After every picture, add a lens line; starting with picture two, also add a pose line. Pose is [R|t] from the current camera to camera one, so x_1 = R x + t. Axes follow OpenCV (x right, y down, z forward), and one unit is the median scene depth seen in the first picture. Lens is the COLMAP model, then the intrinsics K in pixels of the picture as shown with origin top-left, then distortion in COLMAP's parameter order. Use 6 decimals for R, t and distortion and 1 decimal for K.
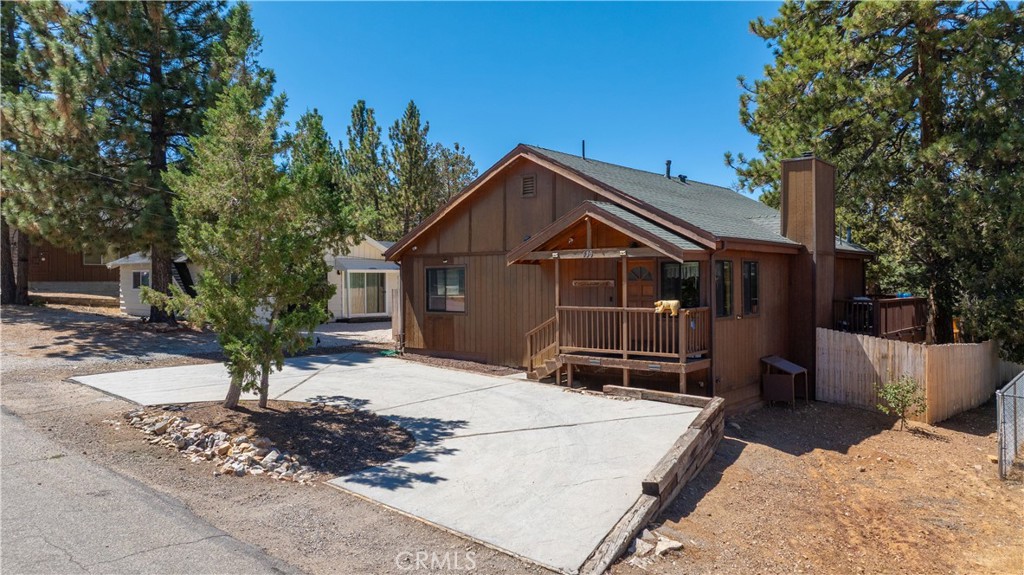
lens RADIAL K [[695.5, 0, 512.0], [0, 695.5, 287.5], [0, 0, 1]] dist [0.001544, -0.001008]
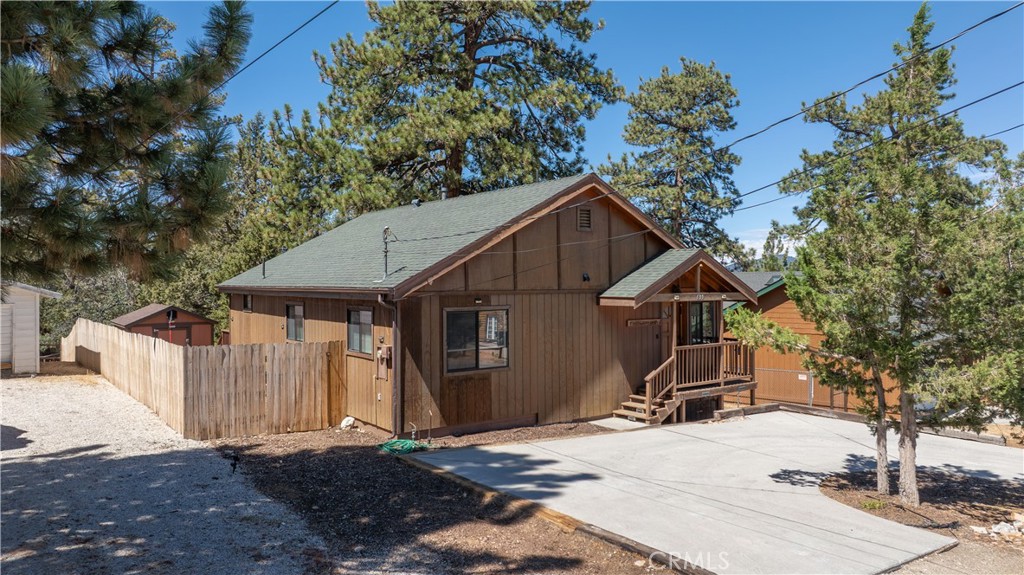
lens RADIAL K [[695.5, 0, 512.0], [0, 695.5, 287.5], [0, 0, 1]] dist [0.001544, -0.001008]
pose [[0.243885, -0.002150, 0.969802, -0.900745], [0.011279, 0.999936, -0.000619, -0.057248], [-0.969739, 0.011089, 0.243894, 0.890121]]
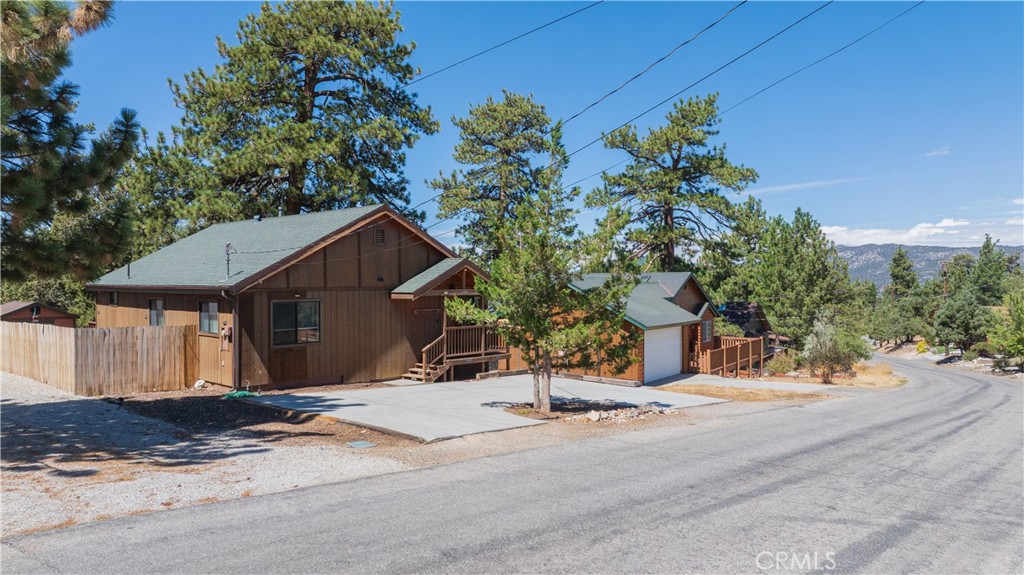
lens RADIAL K [[706.8, 0, 513.3], [0, 706.8, 294.6], [0, 0, 1]] dist [-0.001135, -0.044454]
pose [[0.060680, -0.013109, 0.998071, -1.273855], [0.010983, 0.999862, 0.012465, -0.054179], [-0.998097, 0.010205, 0.060815, 0.694713]]
